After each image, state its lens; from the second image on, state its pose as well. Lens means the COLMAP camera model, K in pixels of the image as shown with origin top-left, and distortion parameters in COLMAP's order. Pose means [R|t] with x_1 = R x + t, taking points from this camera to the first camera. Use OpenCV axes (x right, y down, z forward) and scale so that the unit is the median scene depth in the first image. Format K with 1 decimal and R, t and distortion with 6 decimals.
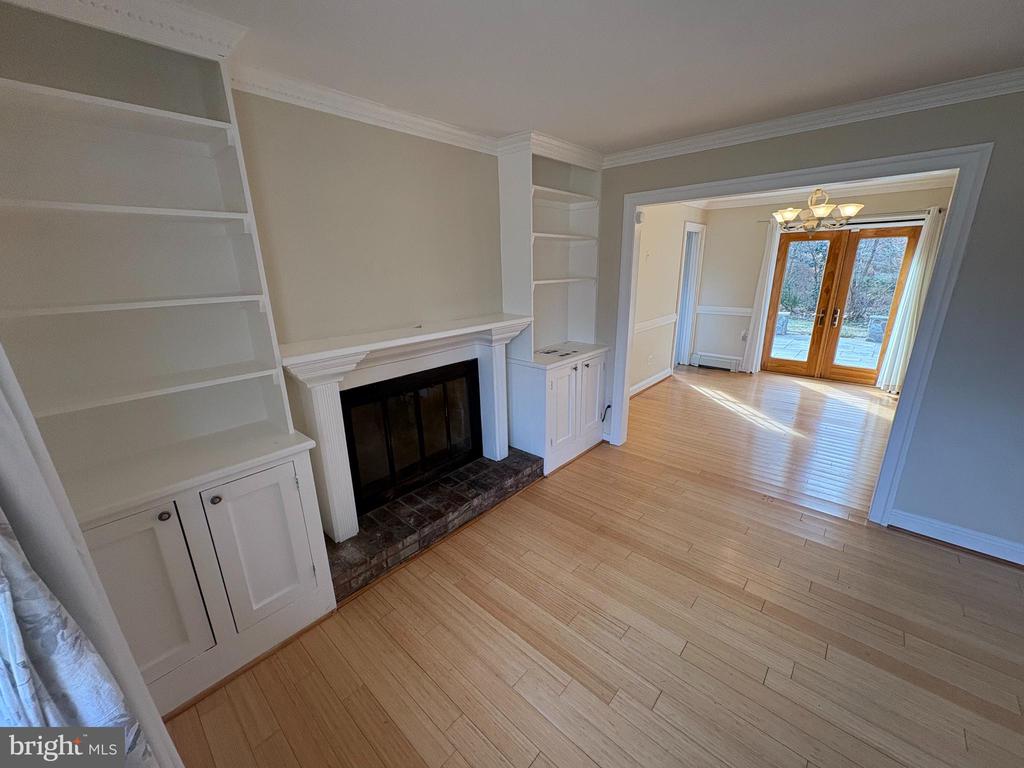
lens RADIAL K [[407.1, 0, 511.8], [0, 407.1, 385.1], [0, 0, 1]] dist [0.002798, -0.000500]
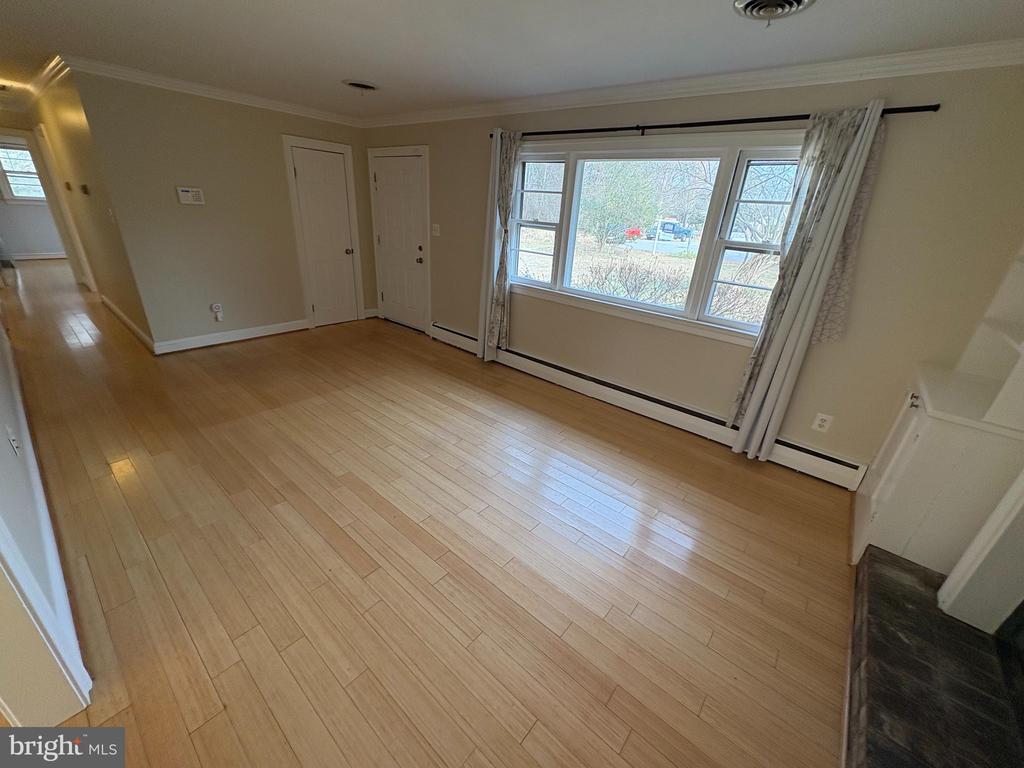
lens RADIAL K [[407.1, 0, 512.3], [0, 407.1, 382.6], [0, 0, 1]] dist [0.002798, -0.000500]
pose [[-0.998512, -0.030663, -0.045101, 0.242597], [-0.052430, 0.767371, 0.639057, -0.207982], [0.015014, 0.640470, -0.767836, 0.723274]]
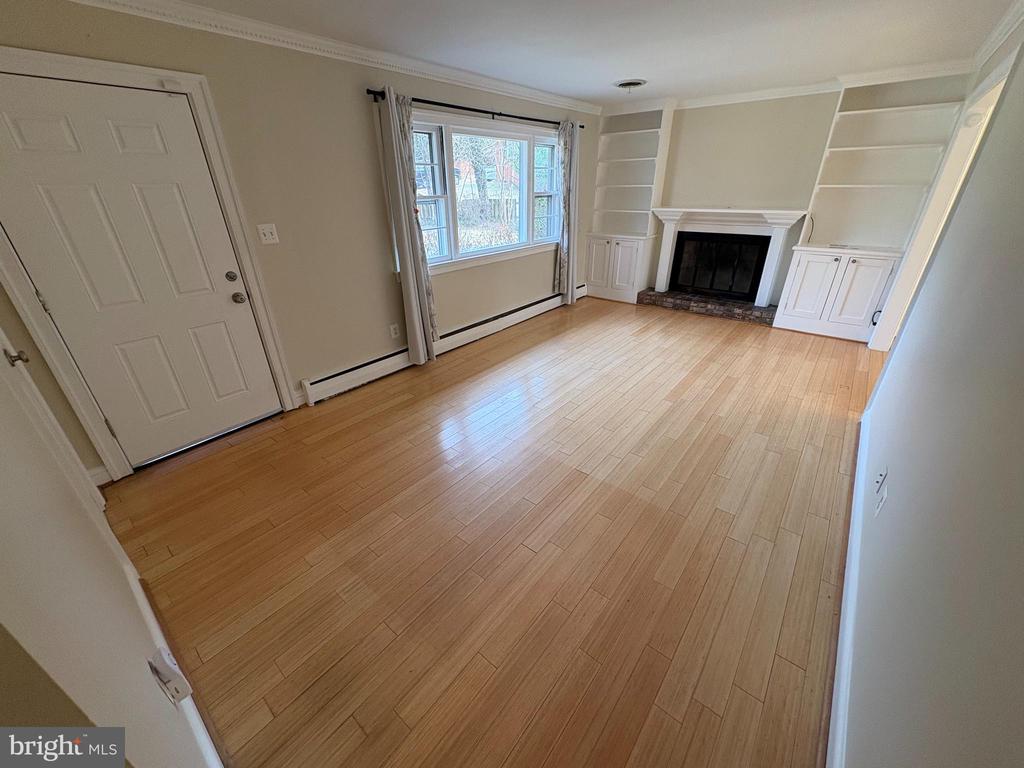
lens RADIAL K [[407.1, 0, 510.1], [0, 407.1, 384.6], [0, 0, 1]] dist [0.002798, -0.000500]
pose [[0.042634, 0.461365, -0.886185, 1.133159], [-0.271292, 0.859011, 0.434166, 0.015073], [0.961552, 0.221905, 0.161788, -0.090269]]
